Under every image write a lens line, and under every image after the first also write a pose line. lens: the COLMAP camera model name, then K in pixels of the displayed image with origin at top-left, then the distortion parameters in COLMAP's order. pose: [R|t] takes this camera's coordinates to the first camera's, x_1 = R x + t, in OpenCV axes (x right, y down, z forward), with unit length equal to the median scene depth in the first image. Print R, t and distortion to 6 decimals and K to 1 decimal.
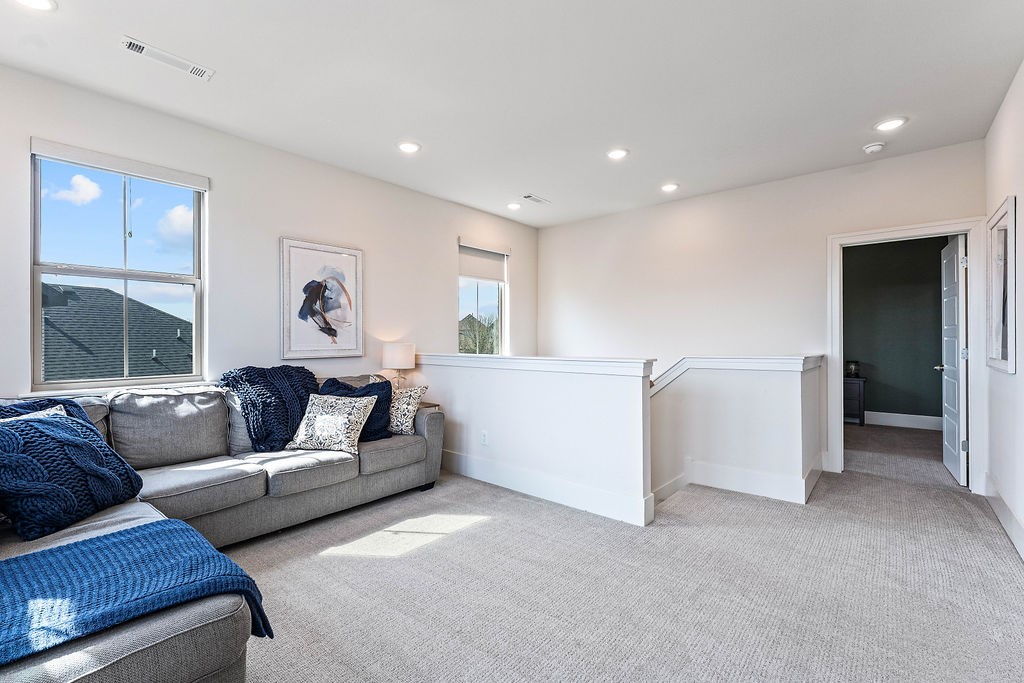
lens RADIAL K [[444.6, 0, 509.6], [0, 444.6, 340.2], [0, 0, 1]] dist [0.000463, 0.000150]
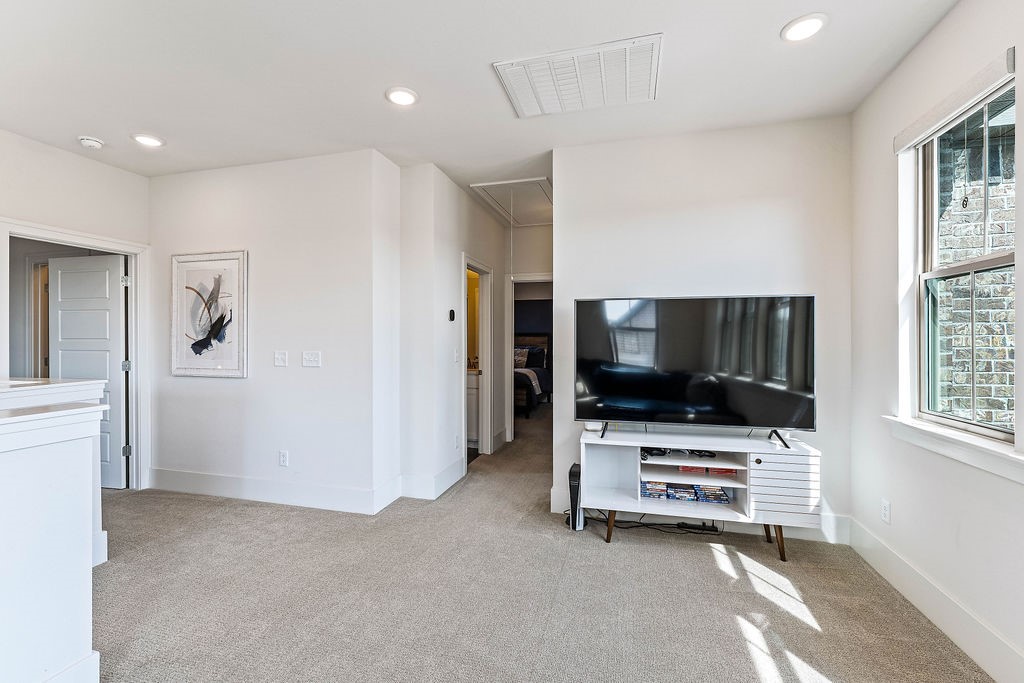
lens RADIAL K [[444.6, 0, 507.7], [0, 444.6, 340.8], [0, 0, 1]] dist [0.000463, 0.000150]
pose [[-0.420582, -0.000305, 0.907254, -0.329000], [-0.000427, 1.000000, 0.000138, -0.029335], [-0.907254, -0.000329, -0.420582, 0.572789]]
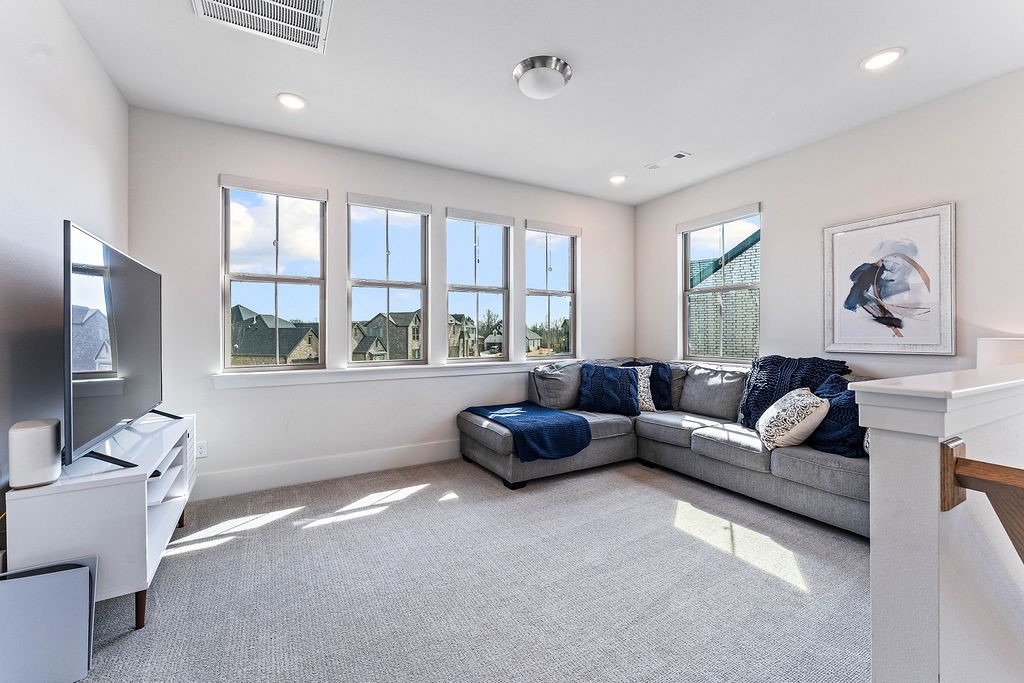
lens RADIAL K [[423.0, 0, 508.1], [0, 423.0, 334.3], [0, 0, 1]] dist [-0.000315, -0.000086]
pose [[-0.346744, 0.009702, -0.937910, 0.574338], [0.003797, 0.999953, 0.008940, -0.006169], [0.937952, -0.000461, -0.346764, 0.631209]]
